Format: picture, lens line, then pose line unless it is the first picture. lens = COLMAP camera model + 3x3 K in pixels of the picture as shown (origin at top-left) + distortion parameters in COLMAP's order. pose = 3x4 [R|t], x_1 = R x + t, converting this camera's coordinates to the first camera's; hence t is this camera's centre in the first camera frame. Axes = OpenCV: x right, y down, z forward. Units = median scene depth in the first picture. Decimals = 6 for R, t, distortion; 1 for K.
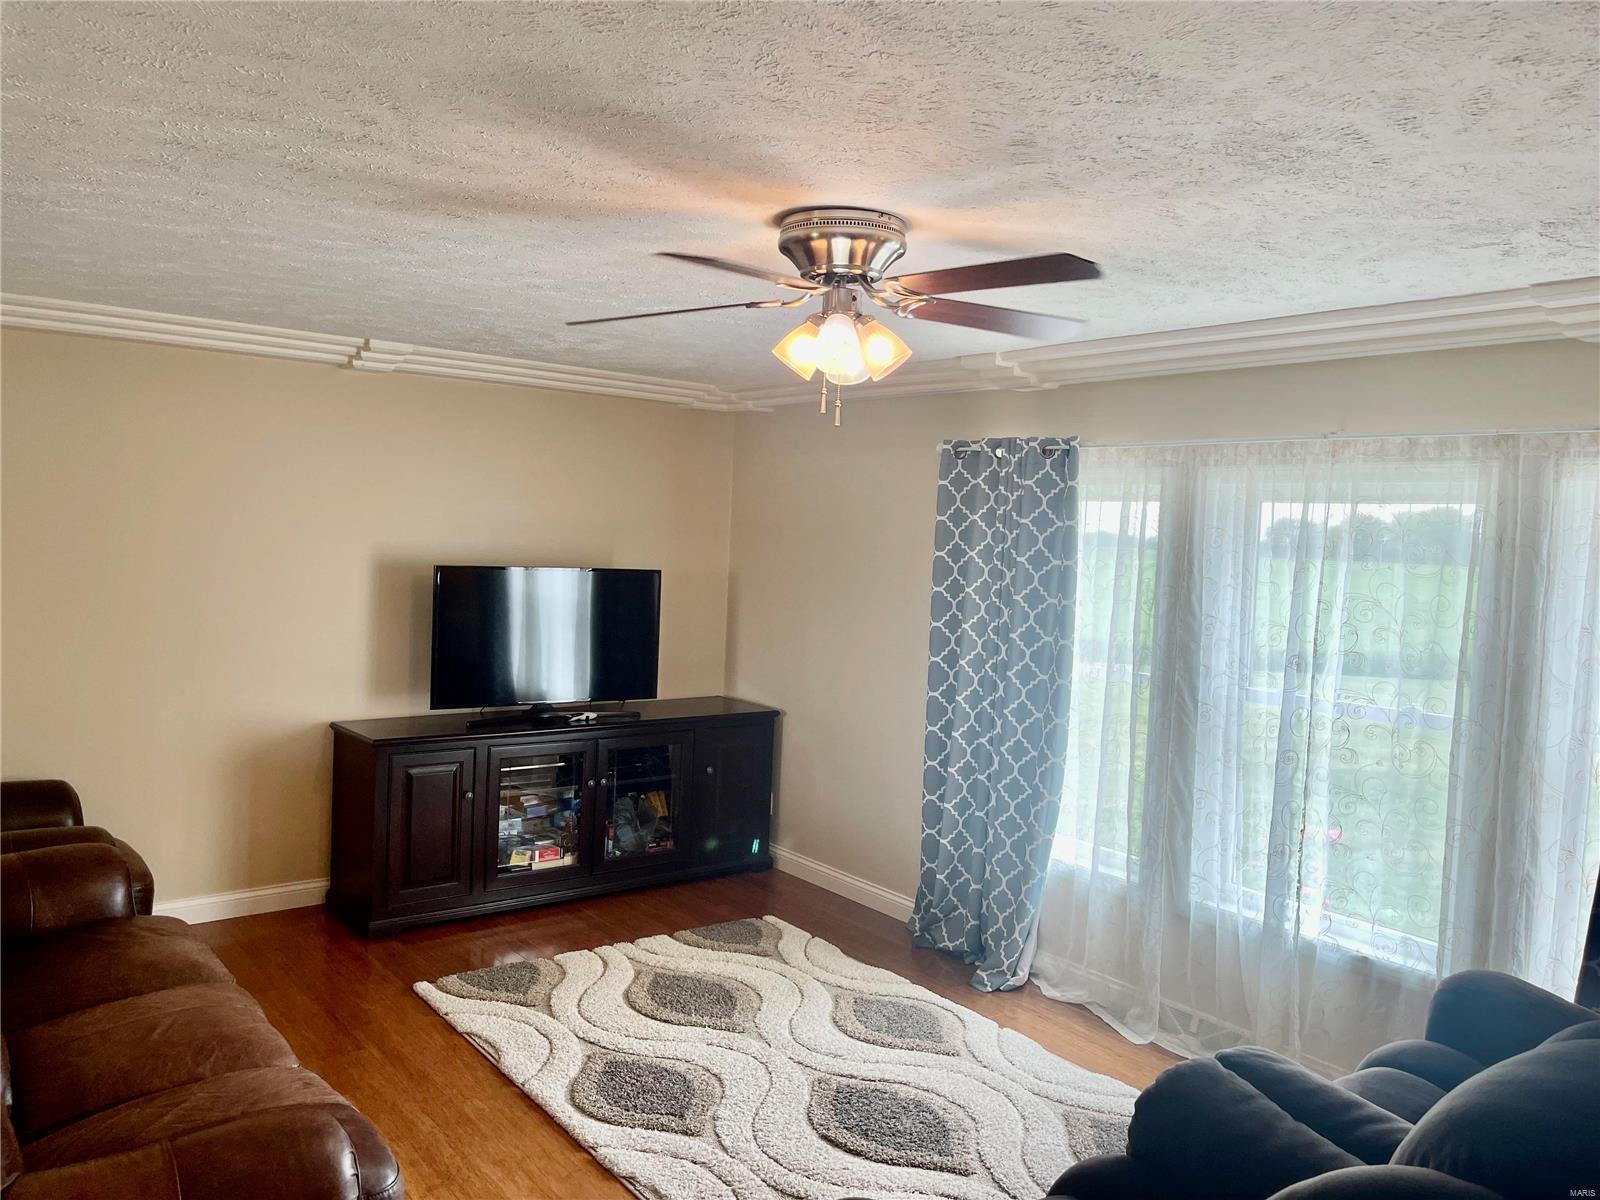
lens RADIAL K [[1227.2, 0, 799.6], [0, 1227.2, 594.5], [0, 0, 1]] dist [0.041152, -0.041263]
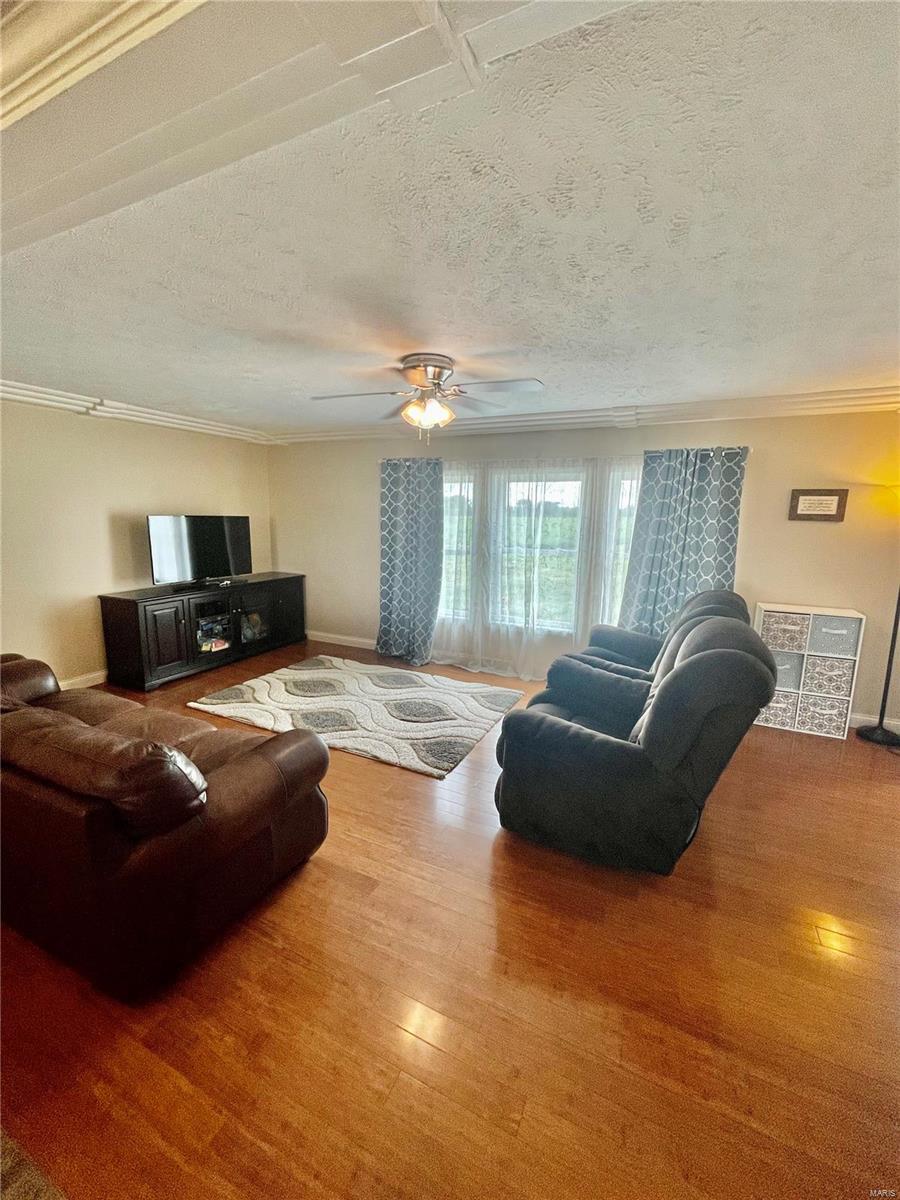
lens RADIAL K [[488.6, 0, 452.5], [0, 488.6, 600.7], [0, 0, 1]] dist [-0.001332, -0.000442]
pose [[0.891104, -0.106449, 0.441137, -0.239264], [0.043456, 0.987648, 0.150542, 0.018190], [-0.451713, -0.114978, 0.884723, 0.022876]]
